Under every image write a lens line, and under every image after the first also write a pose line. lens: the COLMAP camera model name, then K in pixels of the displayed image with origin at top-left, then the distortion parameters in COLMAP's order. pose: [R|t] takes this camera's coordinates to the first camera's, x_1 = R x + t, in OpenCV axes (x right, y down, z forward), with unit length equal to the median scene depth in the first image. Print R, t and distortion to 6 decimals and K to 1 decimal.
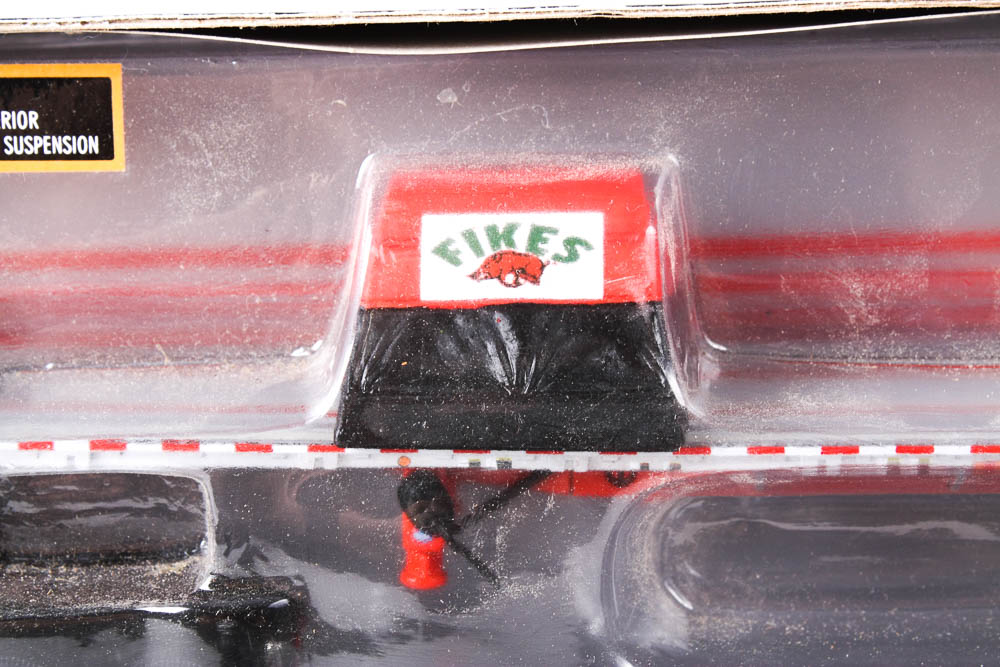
lens RADIAL K [[2271.9, 0, 500.0], [0, 2271.9, 333.5], [0, 0, 1]] dist [0.039311, 0.281337]
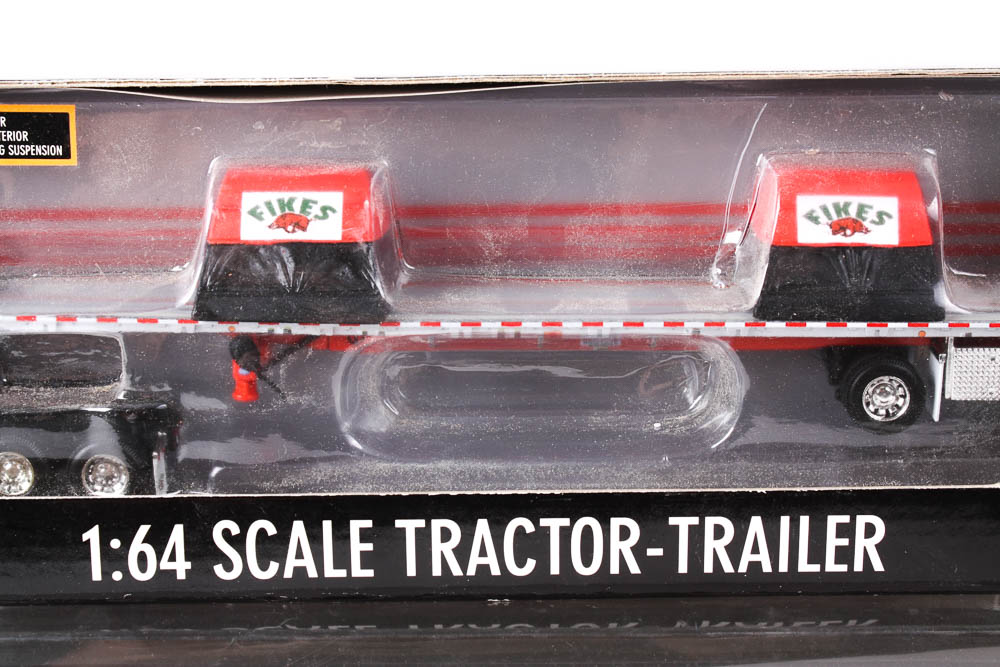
lens RADIAL K [[1837.4, 0, 500.0], [0, 1837.4, 333.5], [0, 0, 1]] dist [0.008700, 0.149713]
pose [[0.999259, 0.008006, 0.037640, 0.115974], [-0.009268, 0.999397, 0.033477, 0.008955], [-0.037349, -0.033801, 0.998730, -0.466656]]
